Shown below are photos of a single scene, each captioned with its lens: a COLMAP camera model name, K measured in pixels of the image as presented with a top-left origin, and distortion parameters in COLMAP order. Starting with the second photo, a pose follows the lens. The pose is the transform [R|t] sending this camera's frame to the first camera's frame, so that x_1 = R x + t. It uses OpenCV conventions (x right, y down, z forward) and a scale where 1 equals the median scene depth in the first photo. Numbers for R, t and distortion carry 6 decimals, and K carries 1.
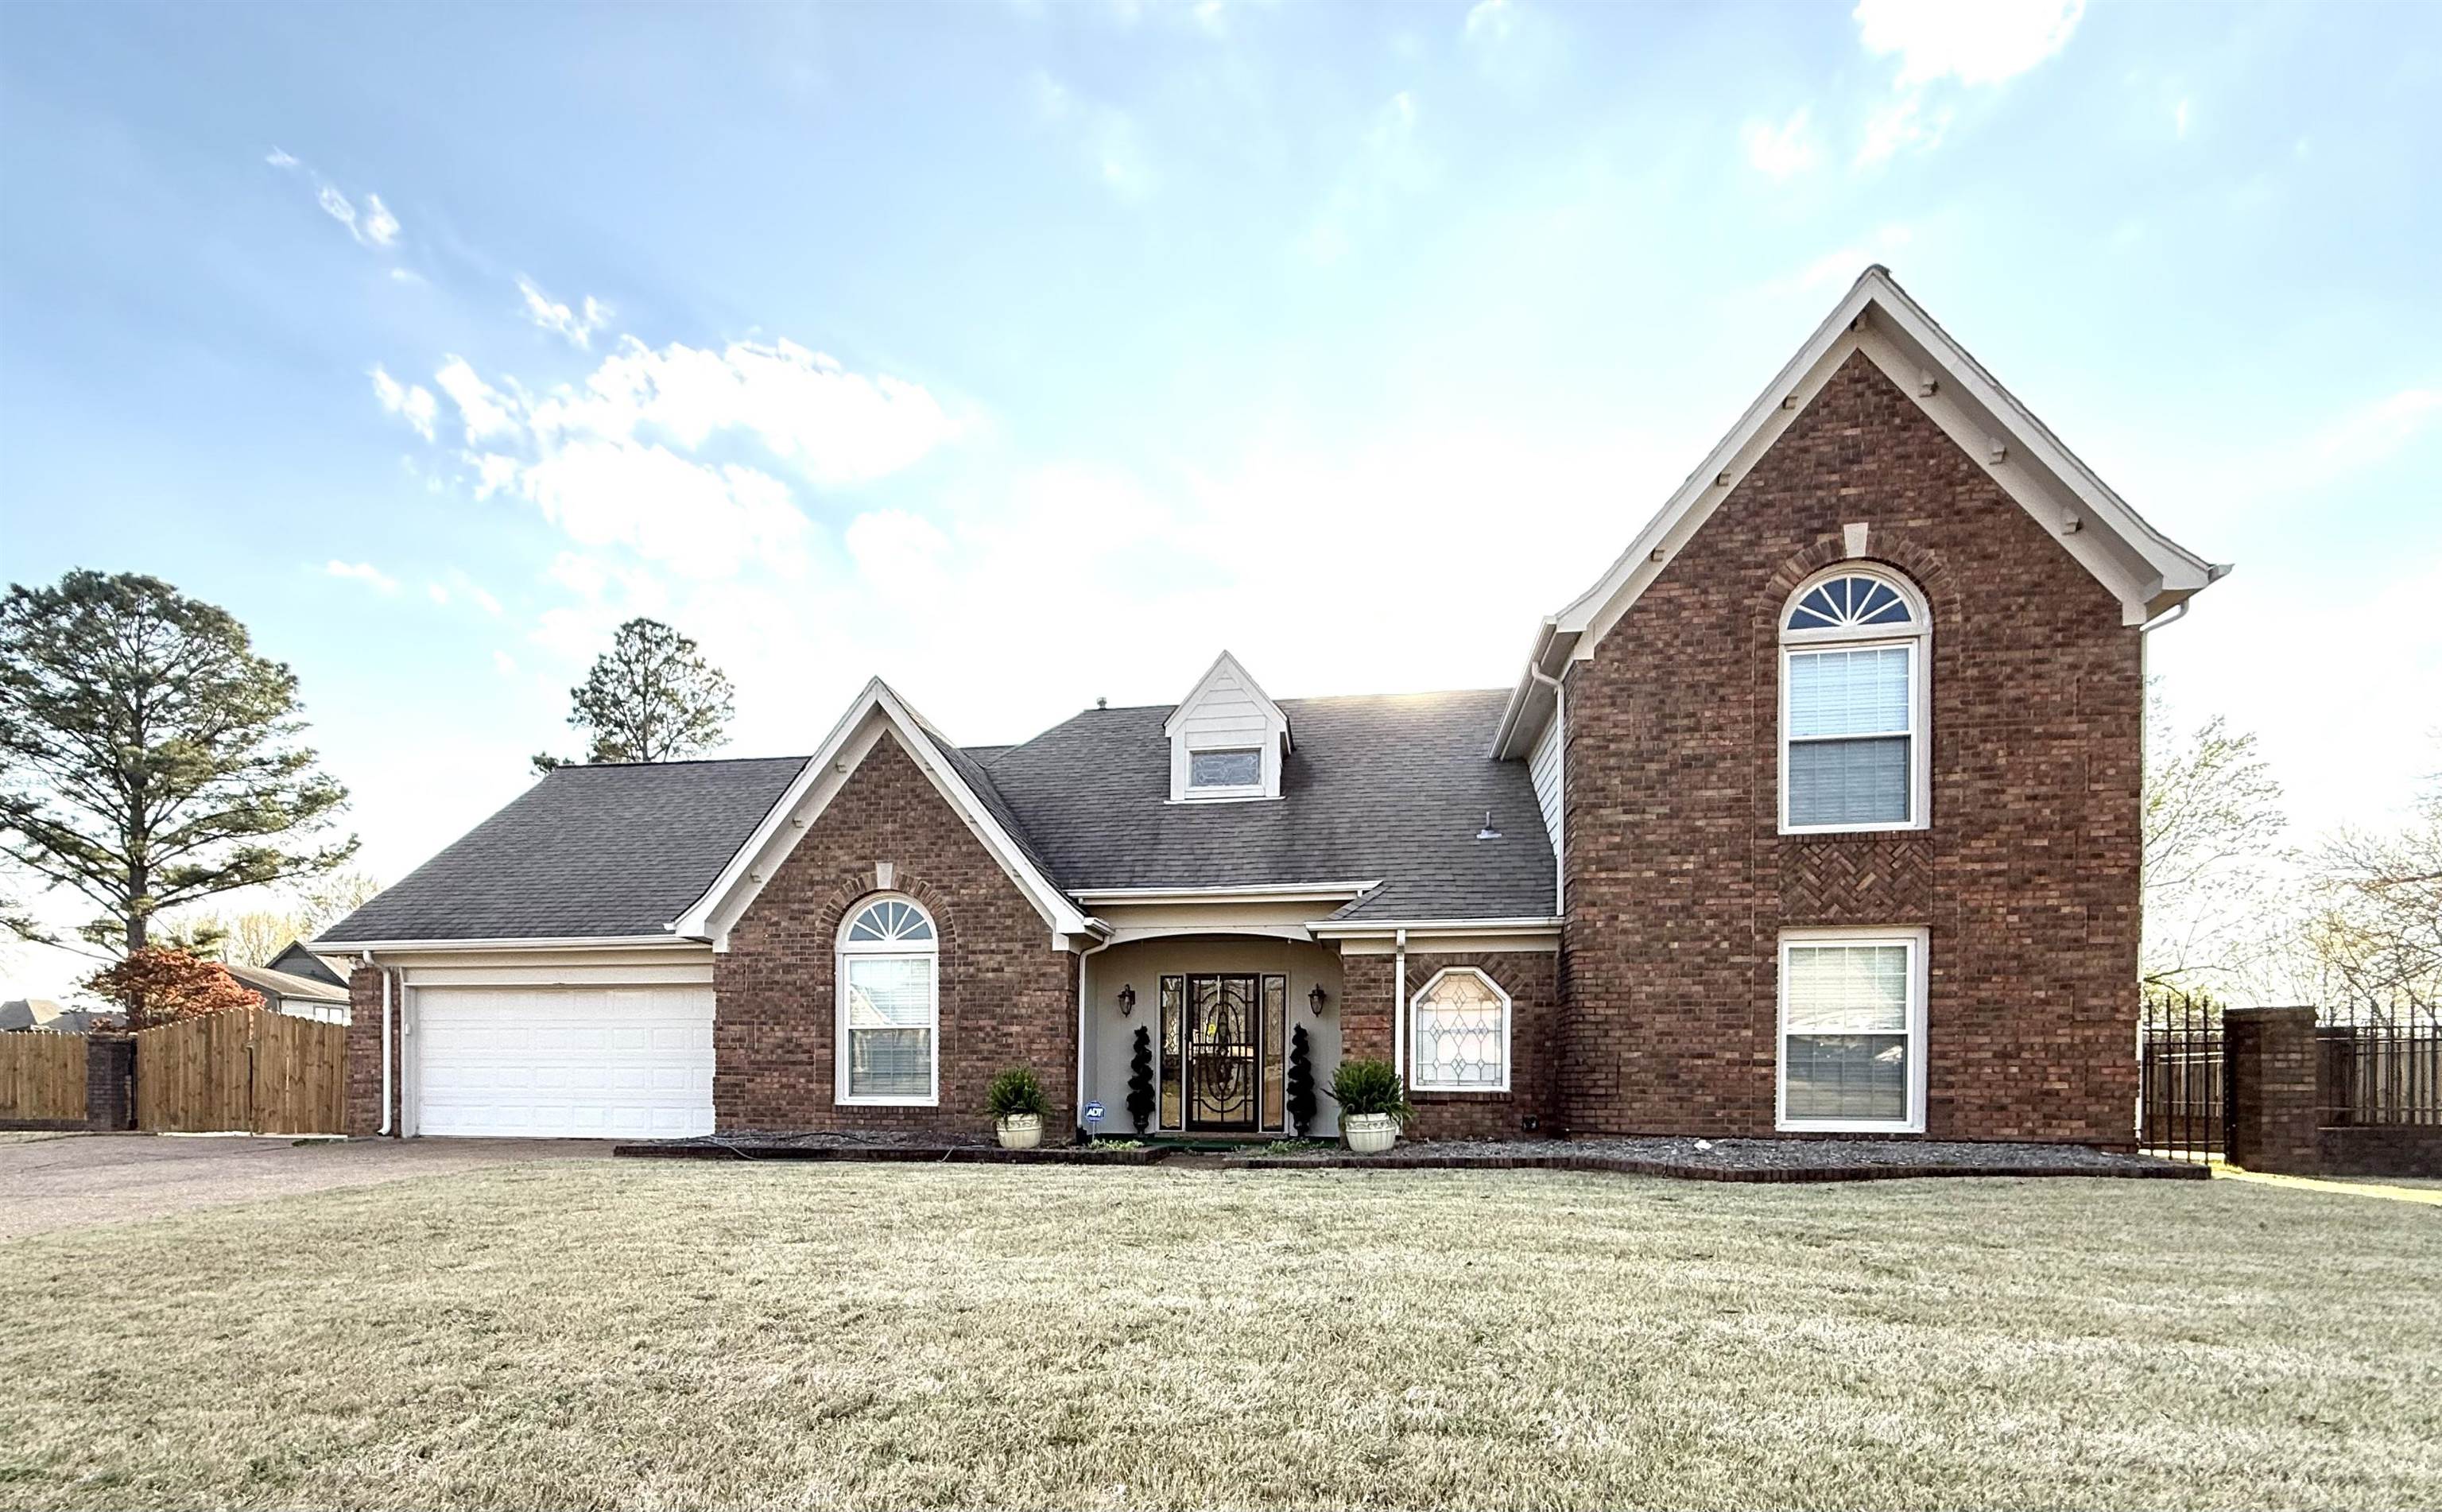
lens RADIAL K [[1635.0, 0, 1221.0], [0, 1635.0, 756.0], [0, 0, 1]] dist [0.001191, 0.000098]
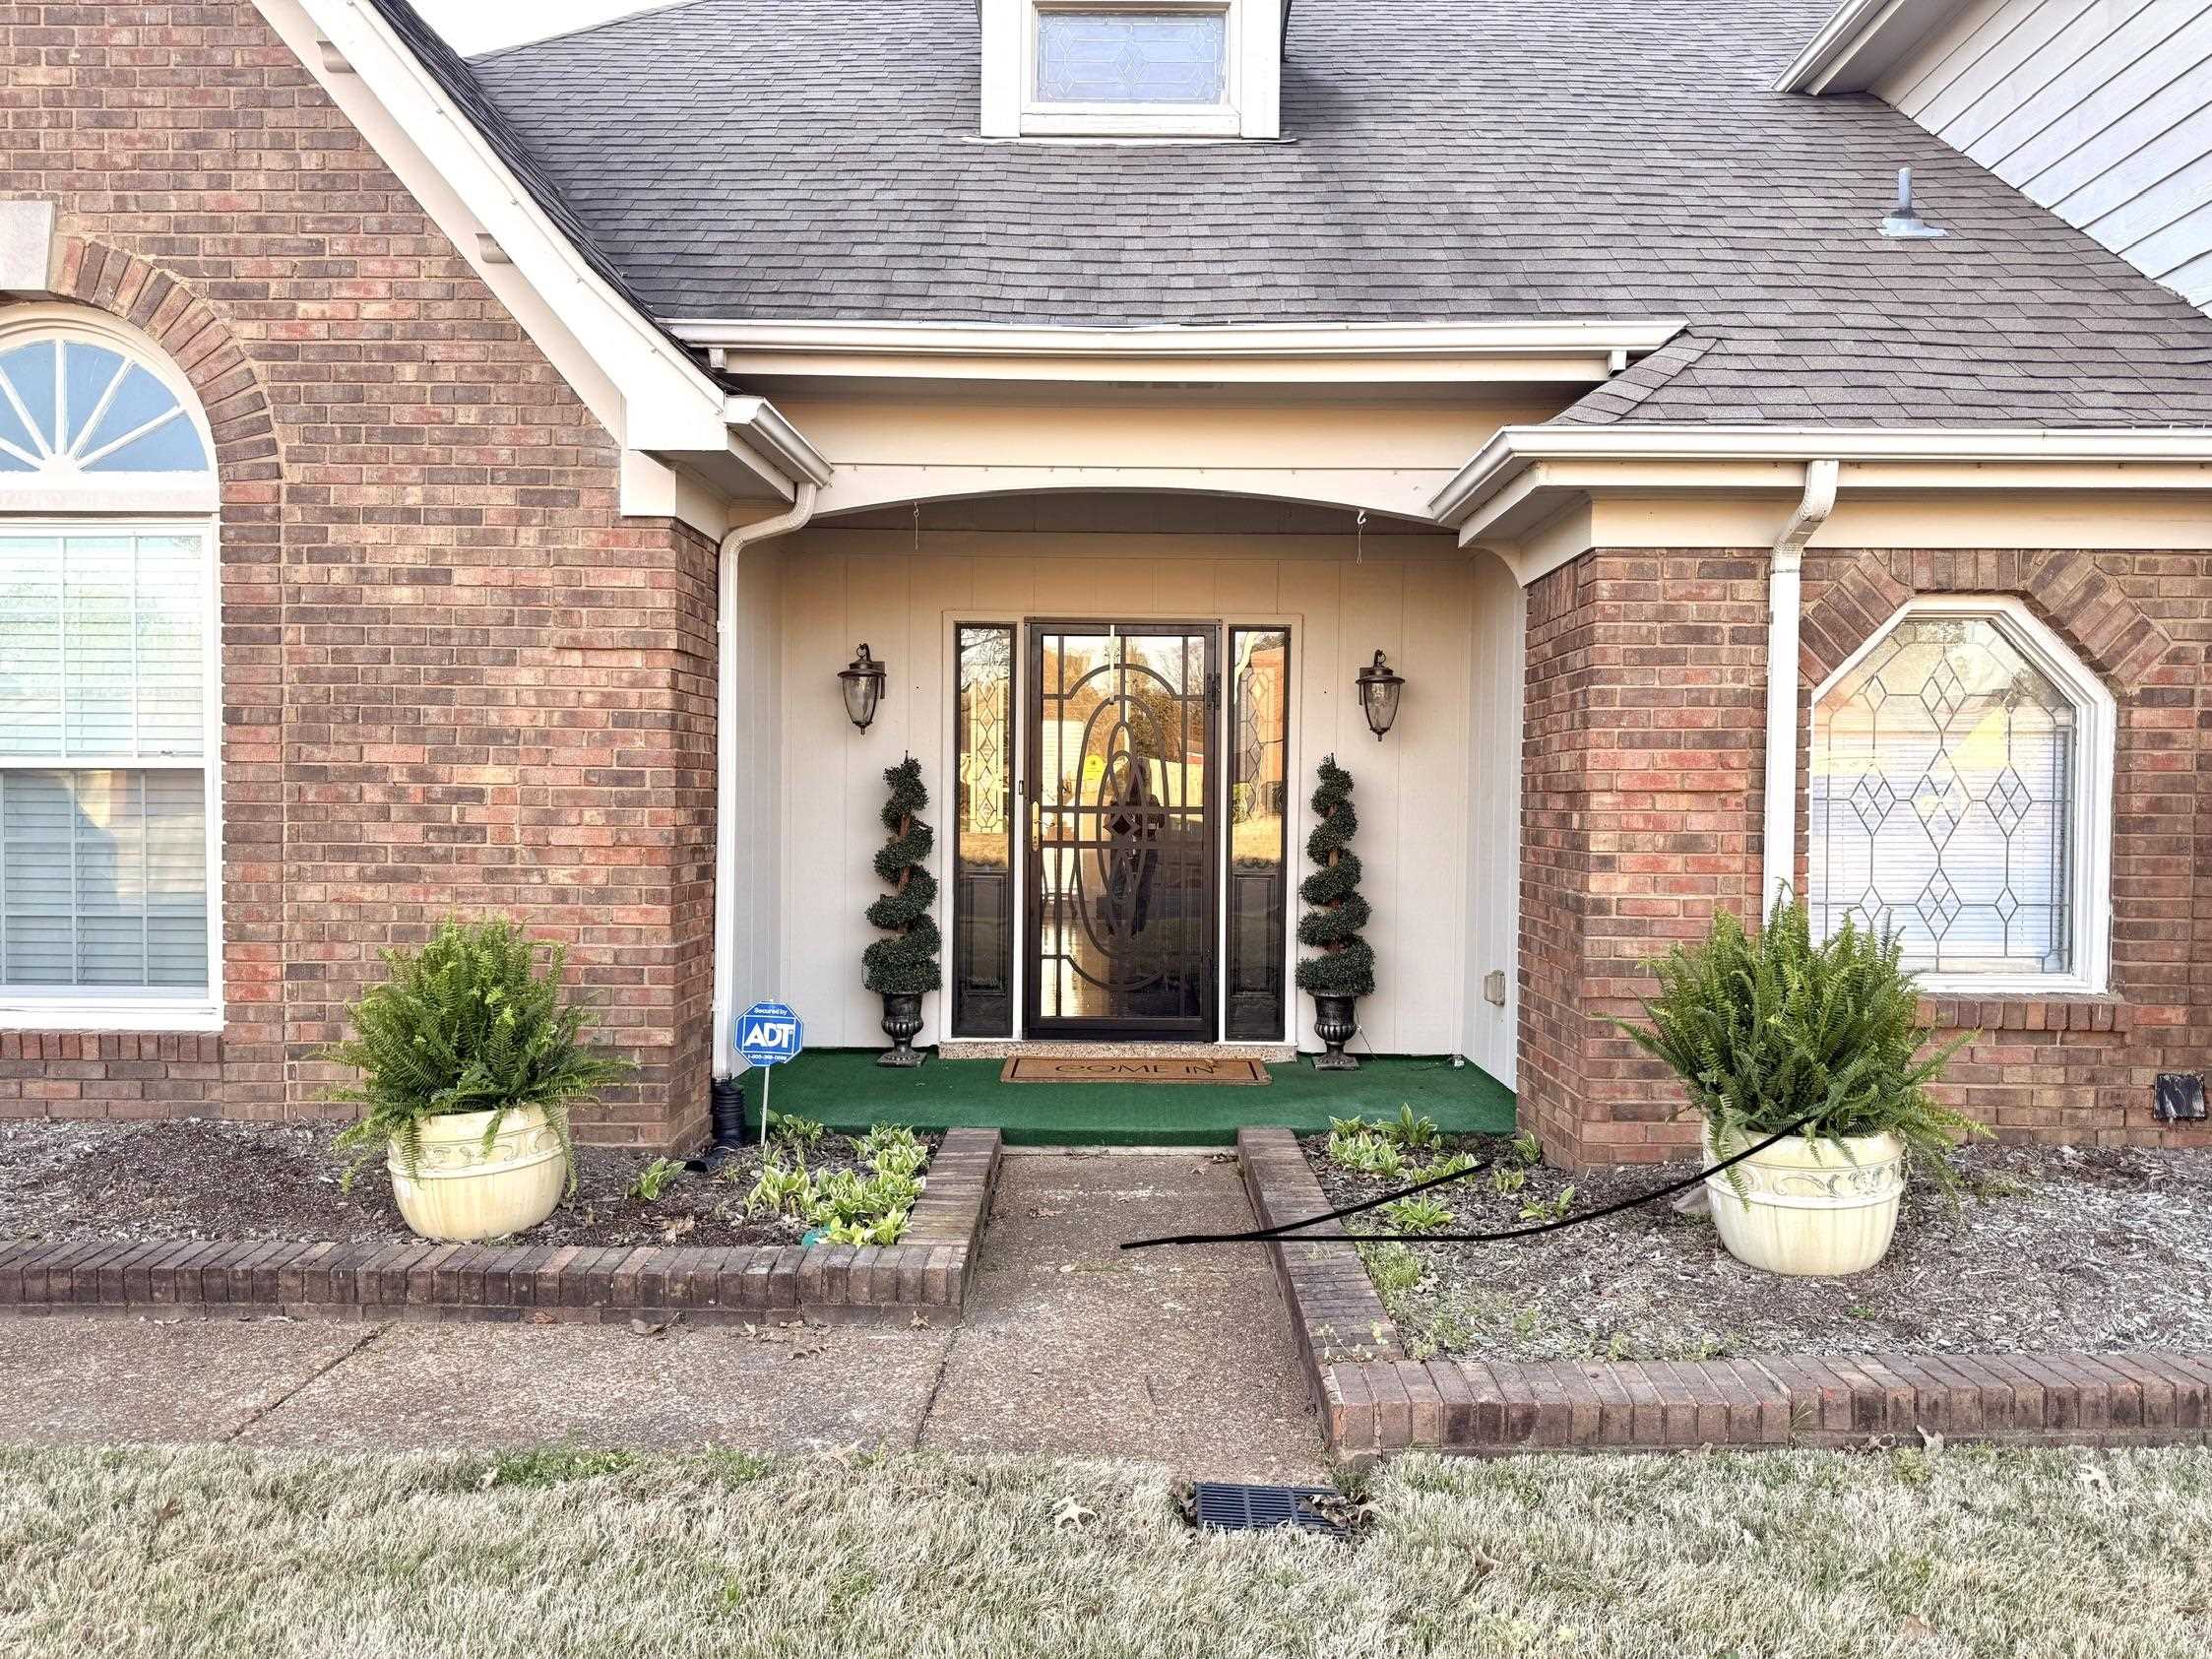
lens RADIAL K [[2018.1, 0, 1106.0], [0, 2018.1, 829.5], [0, 0, 1]] dist [0.031960, -0.005975]
pose [[0.996870, 0.010256, 0.078389, -0.043391], [-0.026958, 0.976219, 0.215104, 0.093342], [-0.074319, -0.216544, 0.973440, 0.624878]]
